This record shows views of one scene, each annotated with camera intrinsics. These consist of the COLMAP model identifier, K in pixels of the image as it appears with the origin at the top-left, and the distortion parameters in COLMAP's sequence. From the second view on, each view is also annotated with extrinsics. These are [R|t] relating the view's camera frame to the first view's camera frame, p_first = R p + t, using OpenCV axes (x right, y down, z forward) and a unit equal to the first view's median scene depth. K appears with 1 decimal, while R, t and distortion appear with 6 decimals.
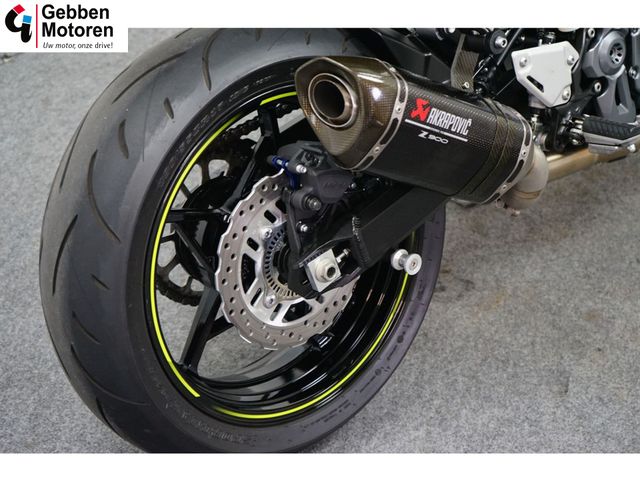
lens RADIAL K [[1179.3, 0, 318.6], [0, 1179.3, 240.5], [0, 0, 1]] dist [0.063068, 0.000000]
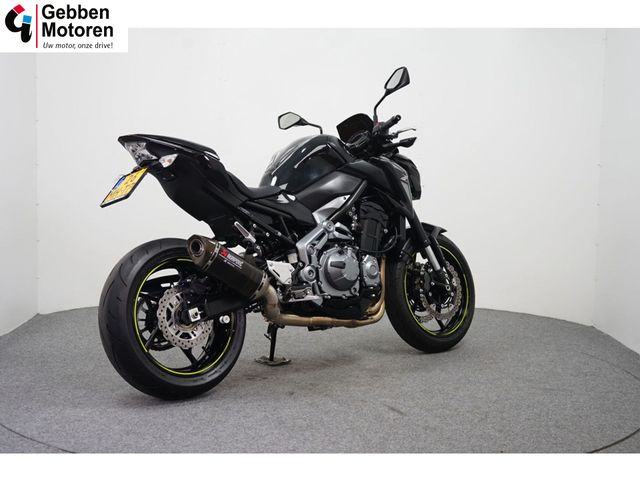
lens RADIAL K [[981.1, 0, 320.3], [0, 981.1, 240.5], [0, 0, 1]] dist [0.037890, 0.000000]
pose [[0.999421, 0.033312, 0.006884, 0.295811], [-0.026149, 0.881810, -0.470880, 1.007648], [-0.021756, 0.470427, 0.882171, -1.262349]]
